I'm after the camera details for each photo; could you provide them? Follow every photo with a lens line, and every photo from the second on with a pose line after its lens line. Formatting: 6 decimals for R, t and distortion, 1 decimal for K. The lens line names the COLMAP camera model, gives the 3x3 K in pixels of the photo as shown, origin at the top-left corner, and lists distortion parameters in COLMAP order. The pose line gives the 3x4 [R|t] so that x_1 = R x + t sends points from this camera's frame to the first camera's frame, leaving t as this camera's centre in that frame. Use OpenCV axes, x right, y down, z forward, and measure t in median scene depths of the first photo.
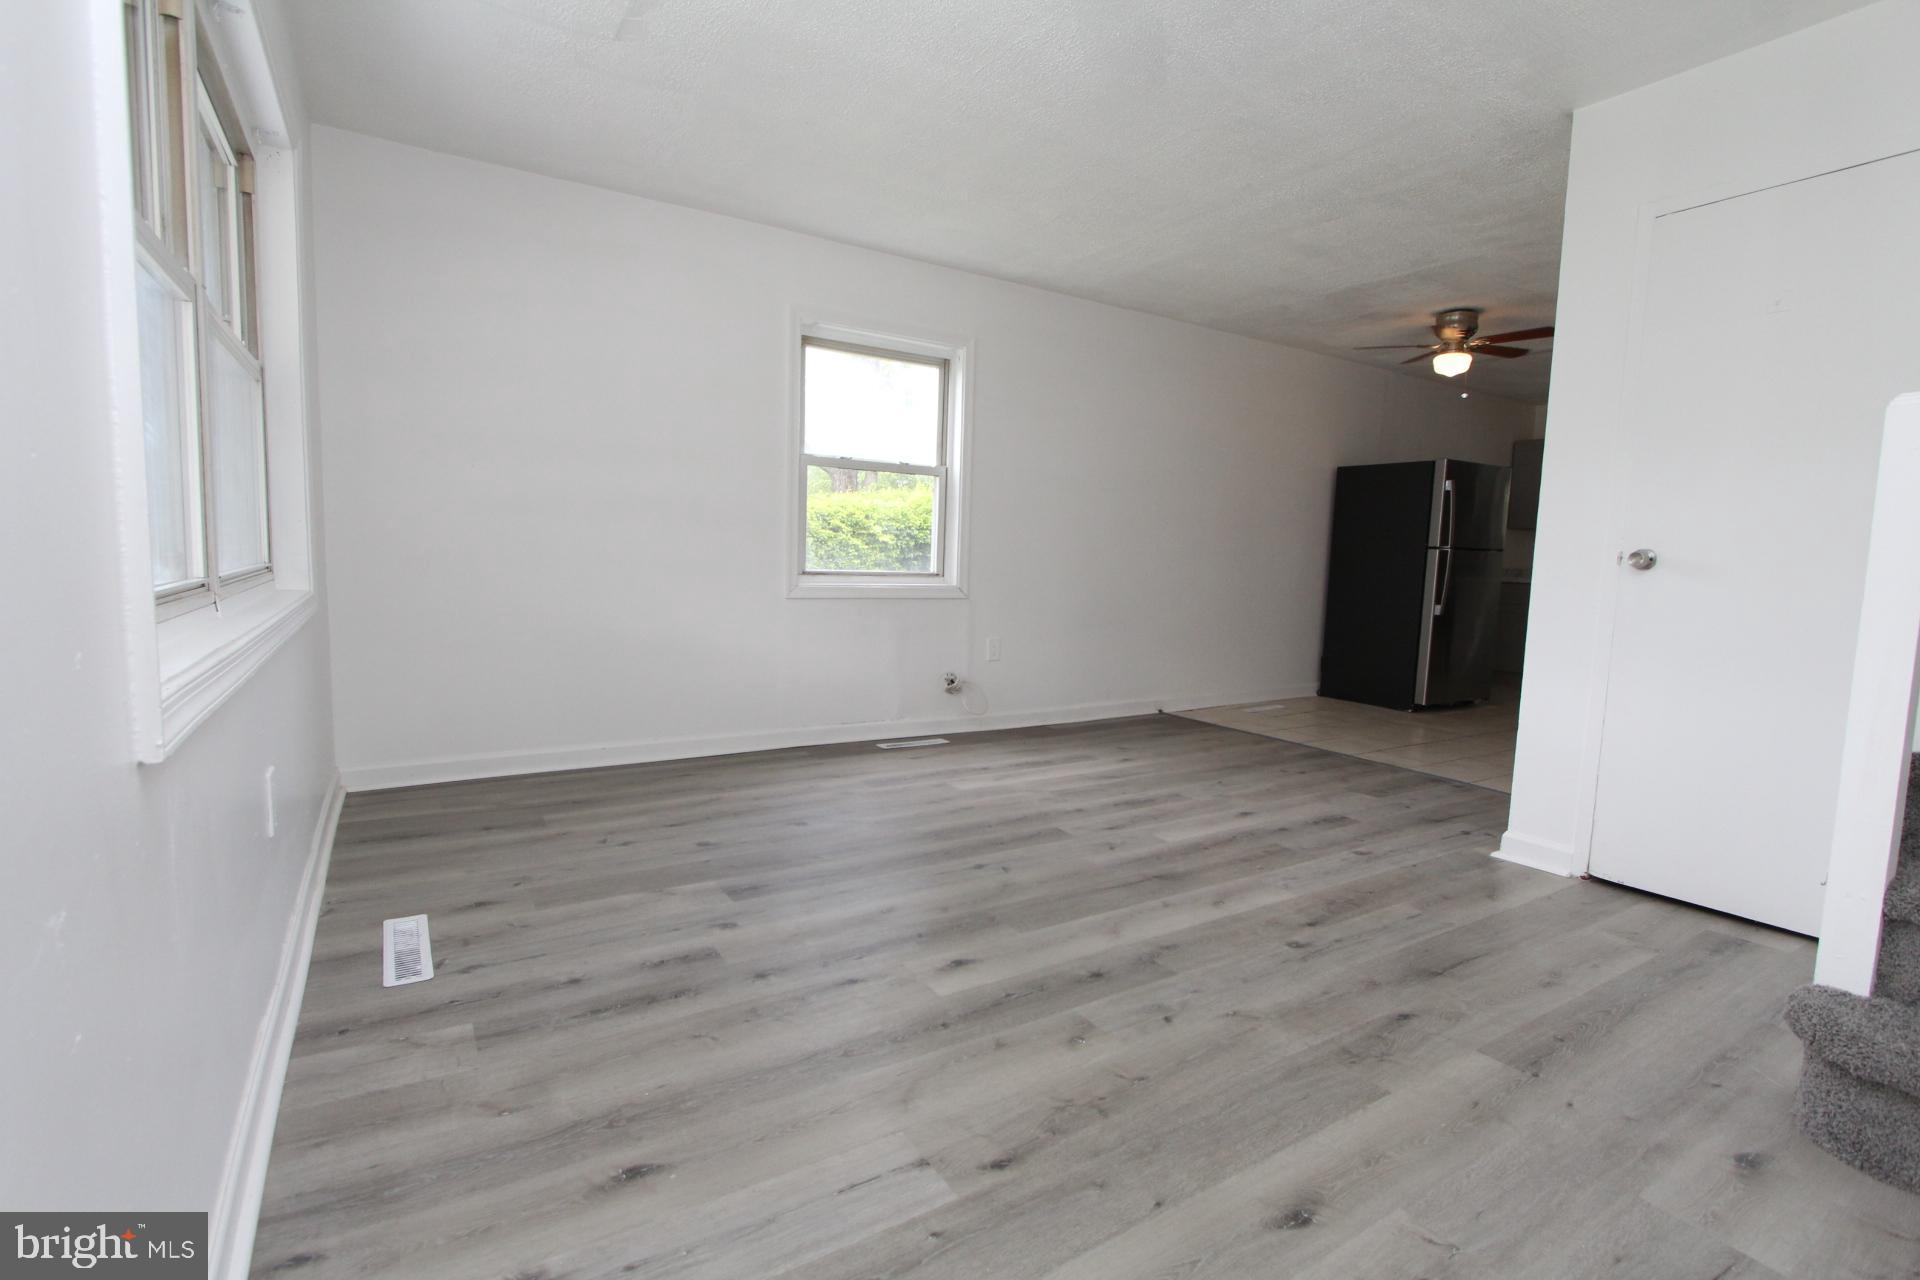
lens RADIAL K [[889.1, 0, 967.6], [0, 889.1, 641.4], [0, 0, 1]] dist [-0.003498, 0.000202]
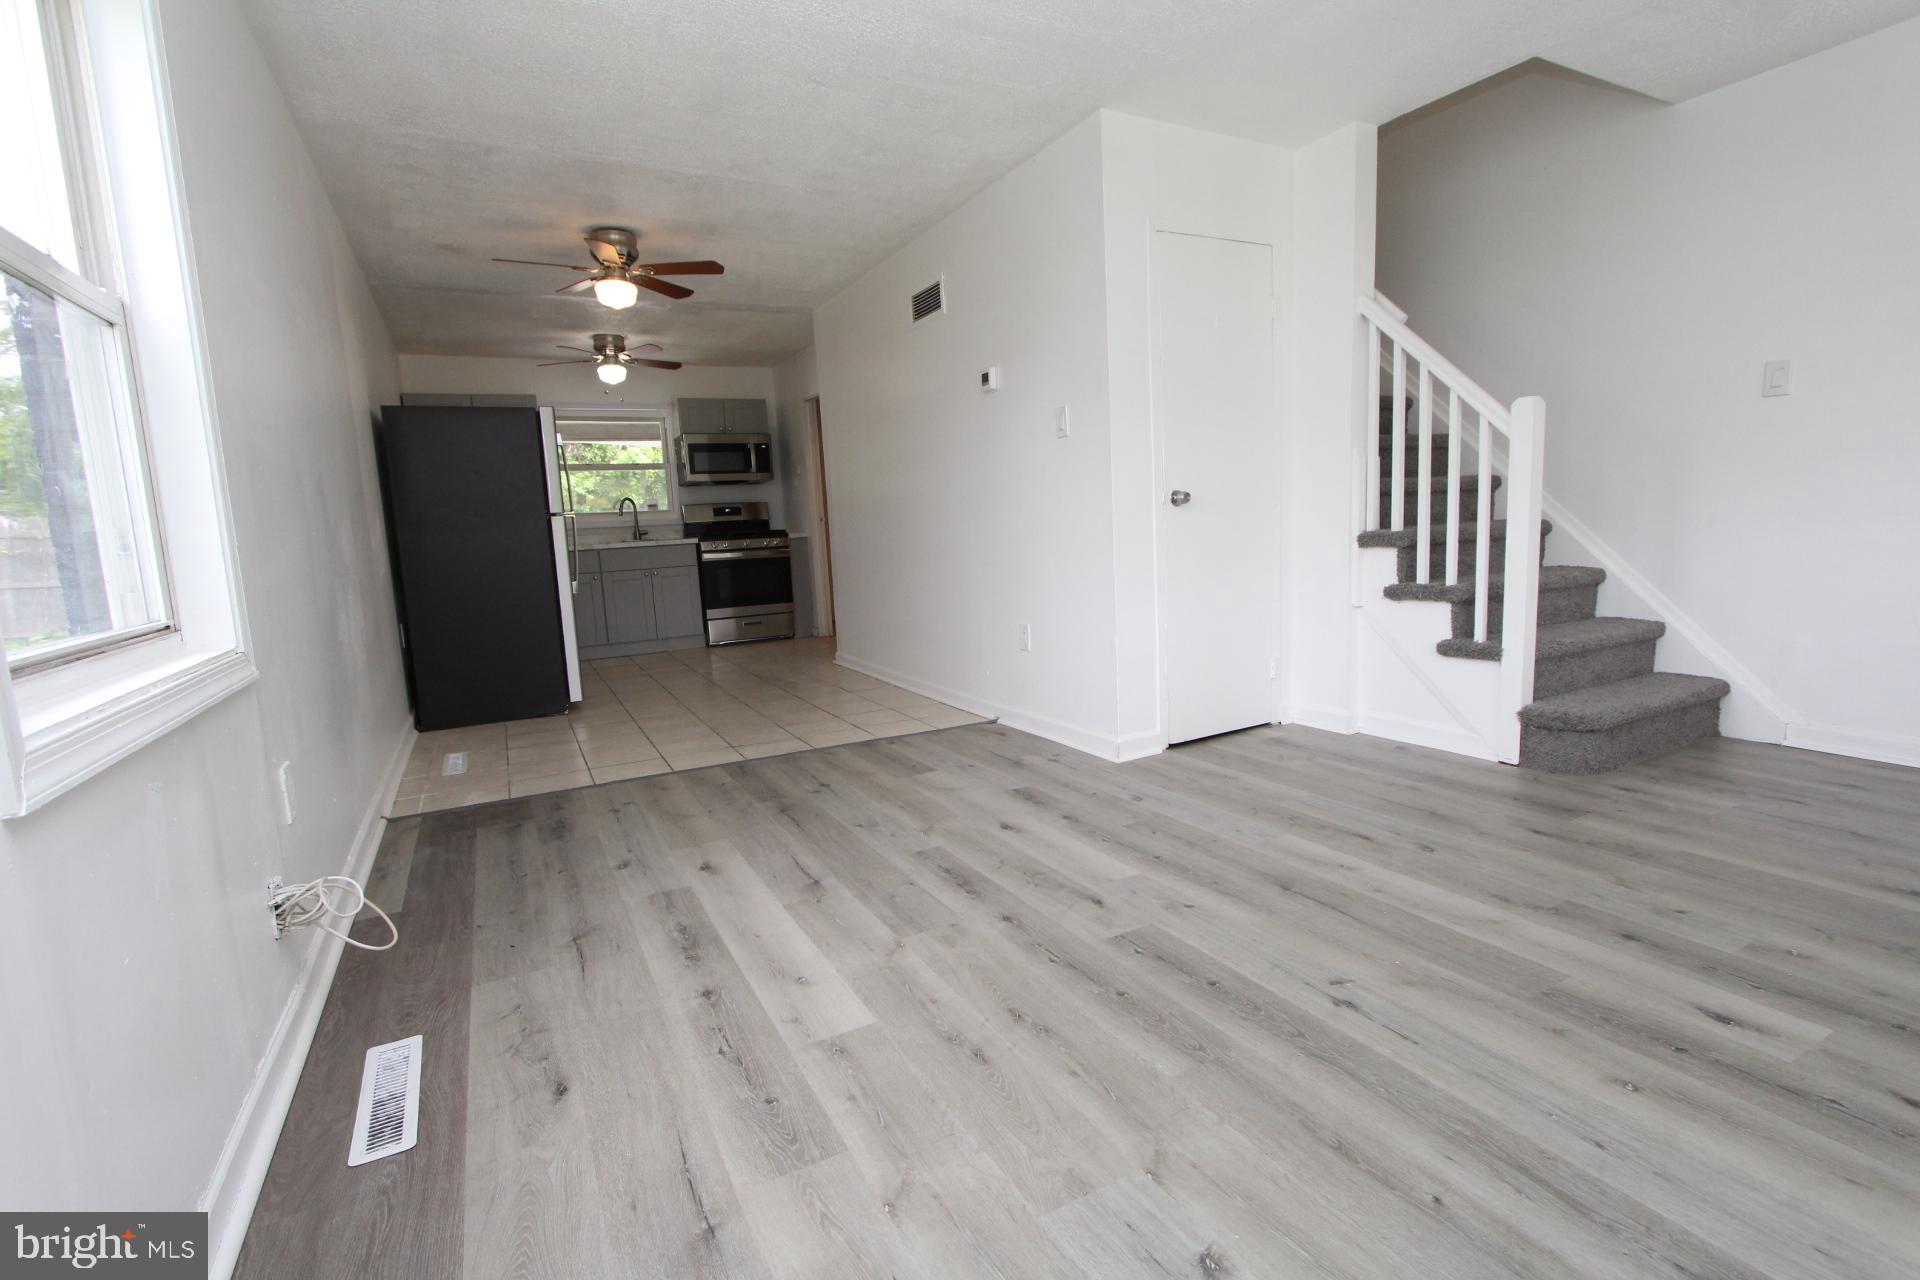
lens RADIAL K [[889.1, 0, 967.6], [0, 889.1, 641.4], [0, 0, 1]] dist [-0.003498, 0.000202]
pose [[0.079877, -0.172798, 0.981713, -0.465013], [0.147723, 0.976037, 0.159779, -0.109661], [-0.985798, 0.132259, 0.103489, 0.928105]]
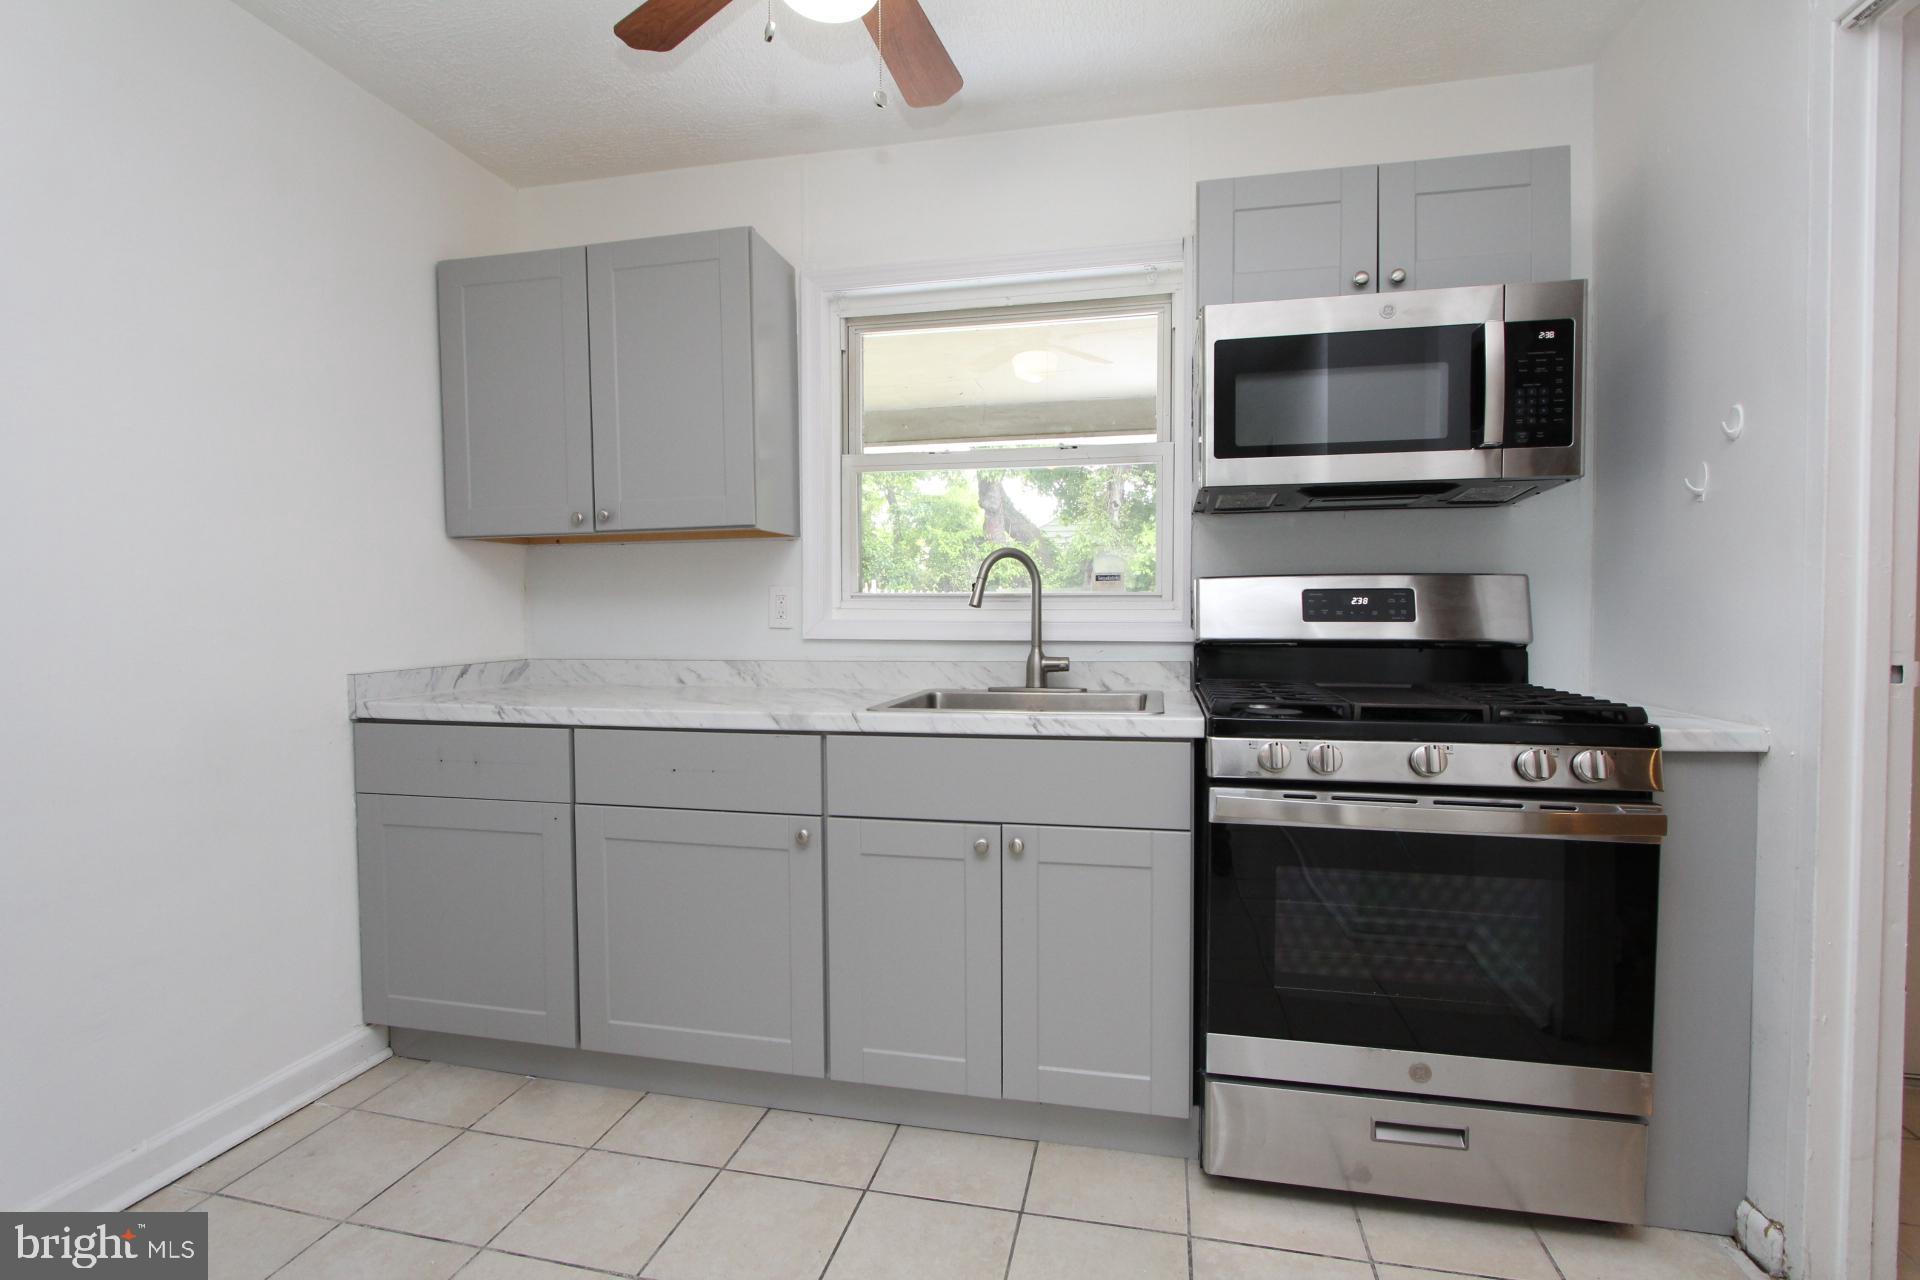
lens RADIAL K [[864.0, 0, 962.1], [0, 864.0, 649.1], [0, 0, 1]] dist [-0.010824, -0.000369]
pose [[0.711219, -0.068559, 0.699619, 1.175750], [0.097462, 0.995238, -0.001549, -0.156480], [-0.696181, 0.069288, 0.714514, 1.496334]]
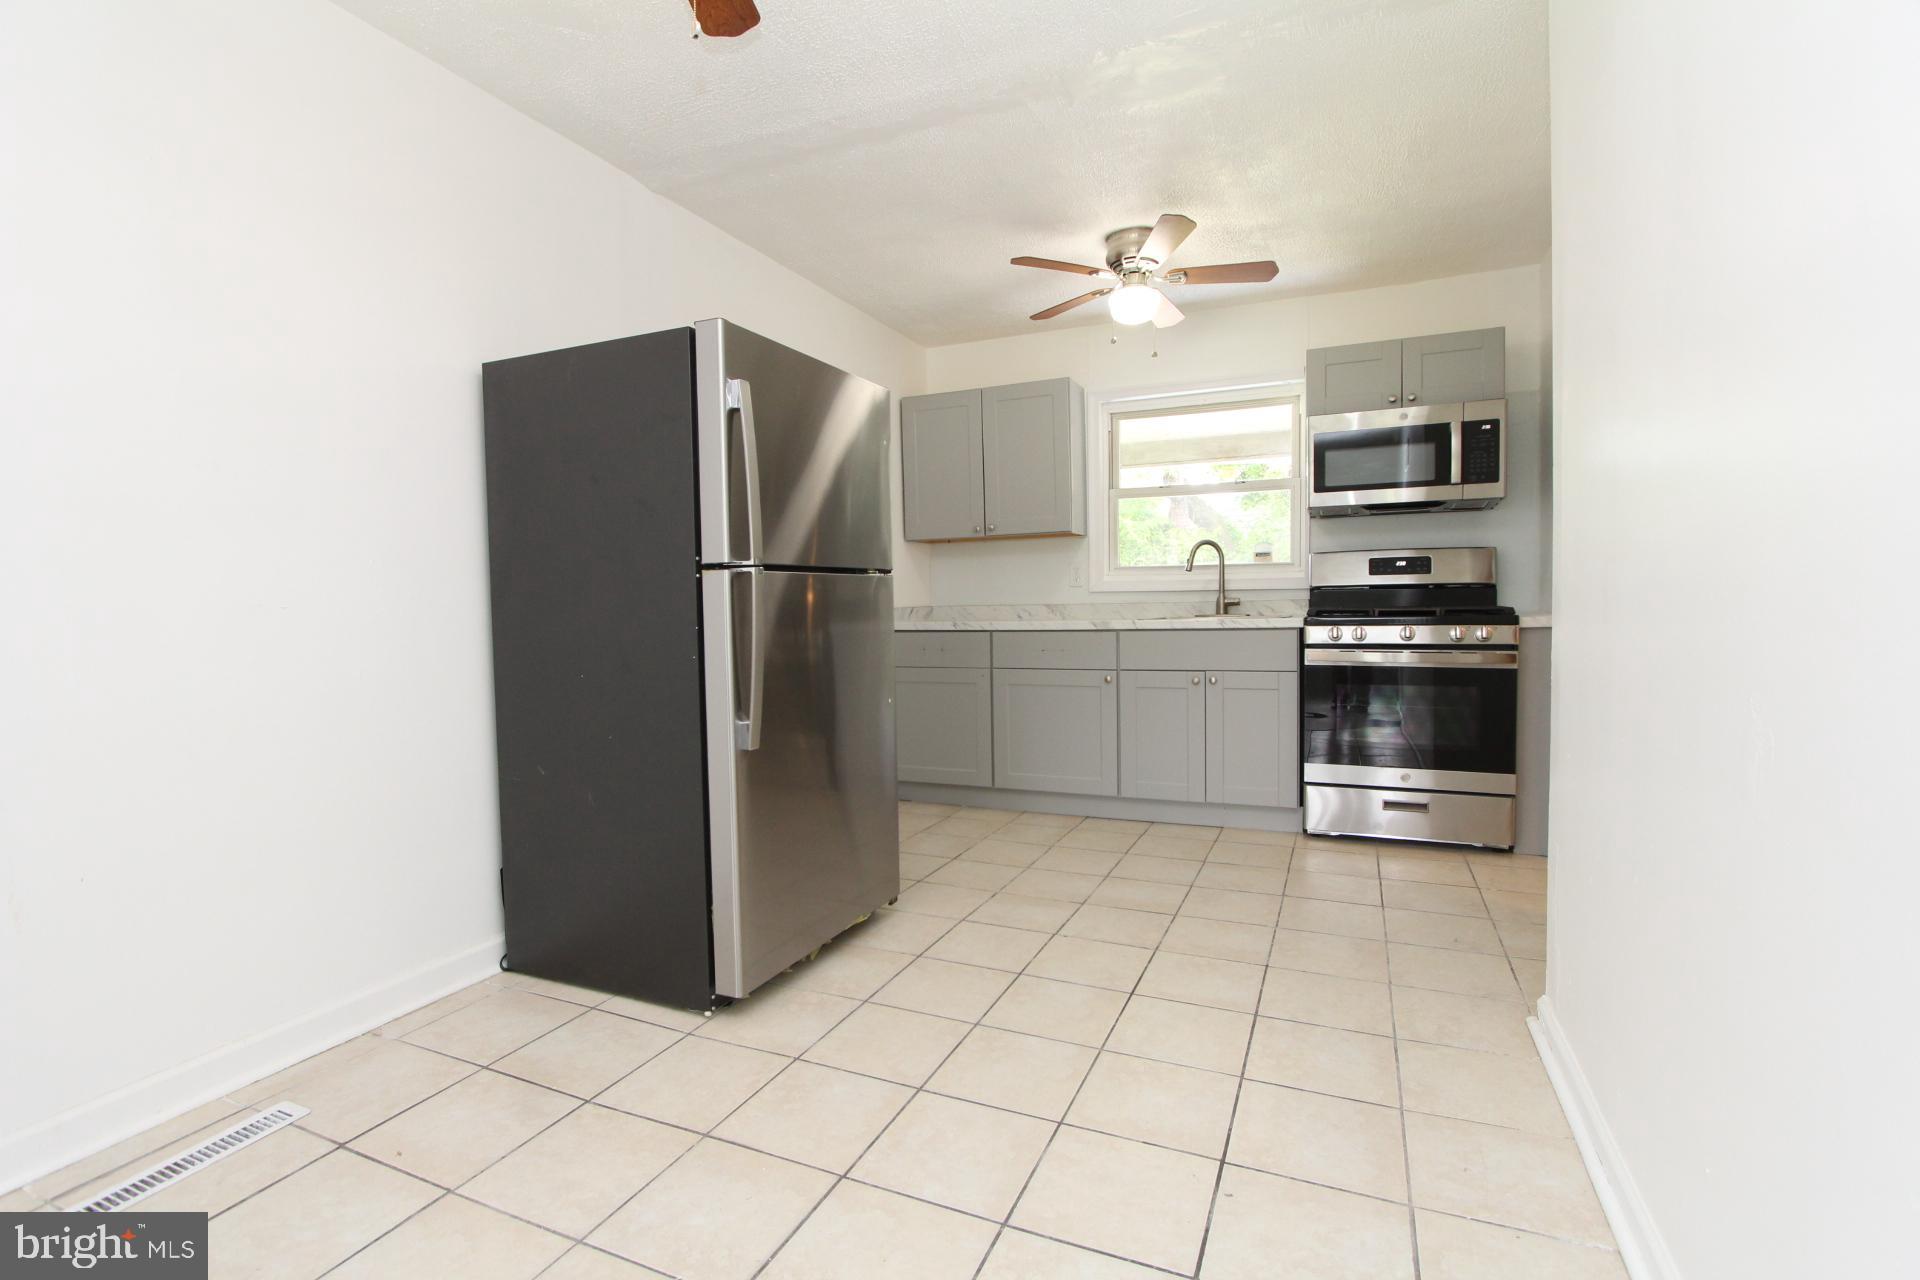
lens RADIAL K [[889.1, 0, 967.6], [0, 889.1, 641.4], [0, 0, 1]] dist [-0.003498, 0.000202]
pose [[0.830221, -0.072326, 0.552723, 0.686977], [0.099059, 0.994908, -0.018605, -0.098298], [-0.548562, 0.070199, 0.833158, 1.088878]]
